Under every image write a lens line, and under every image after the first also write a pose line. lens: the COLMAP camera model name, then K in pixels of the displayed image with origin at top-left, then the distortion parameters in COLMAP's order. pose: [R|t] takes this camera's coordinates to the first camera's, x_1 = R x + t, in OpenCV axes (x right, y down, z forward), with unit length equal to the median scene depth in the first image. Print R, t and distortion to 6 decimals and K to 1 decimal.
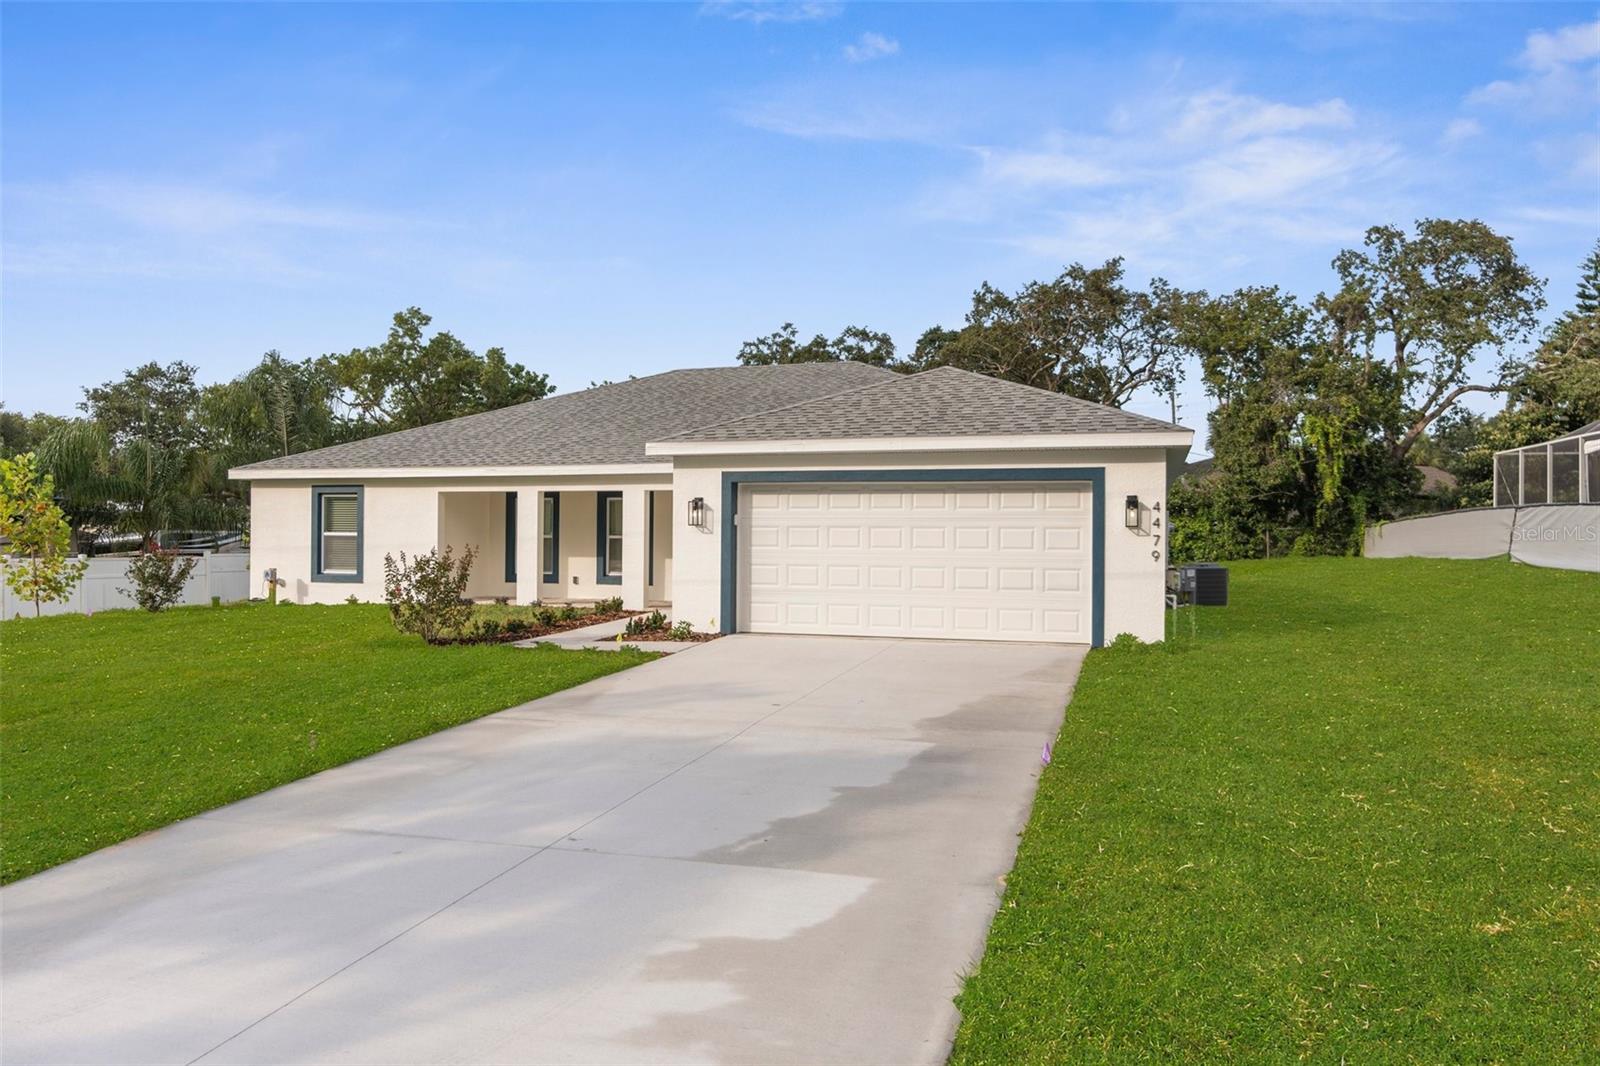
lens RADIAL K [[1150.4, 0, 804.8], [0, 1150.4, 537.3], [0, 0, 1]] dist [0.002468, 0.000350]
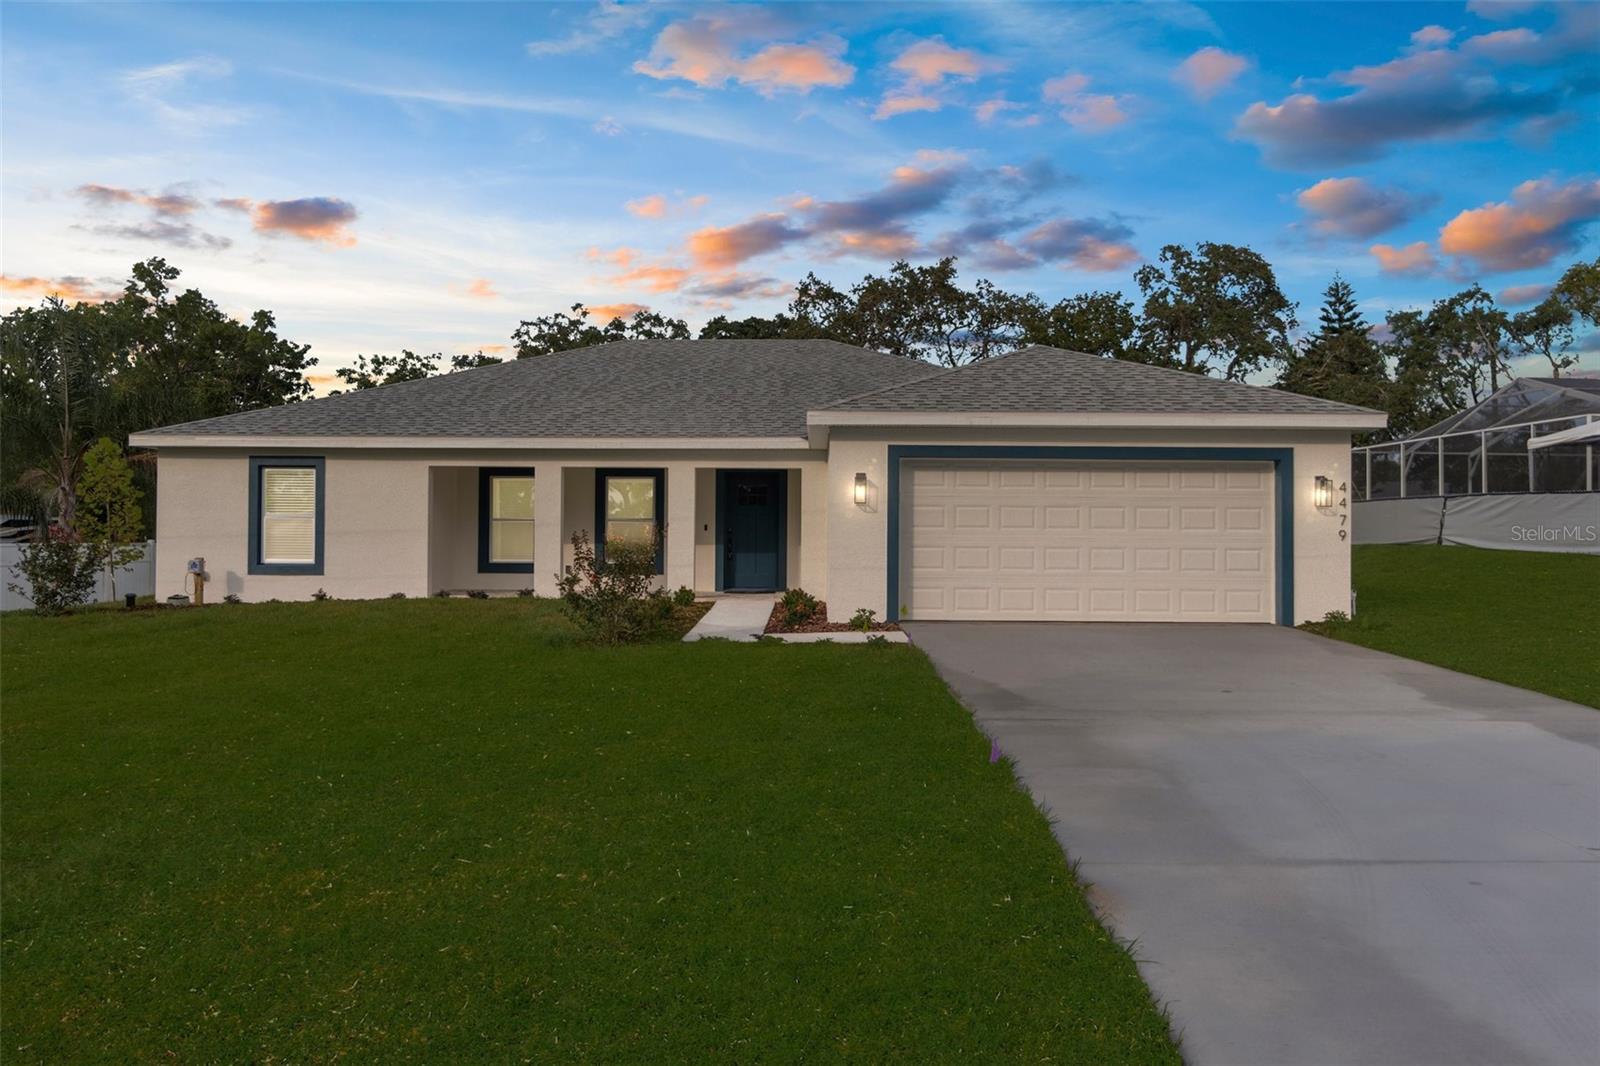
lens RADIAL K [[1150.4, 0, 799.2], [0, 1150.4, 529.8], [0, 0, 1]] dist [0.002468, 0.000350]
pose [[0.956511, 0.002124, 0.291688, -0.159659], [-0.000971, 0.999991, -0.004098, 0.005496], [-0.291694, 0.003636, 0.956505, 0.057434]]
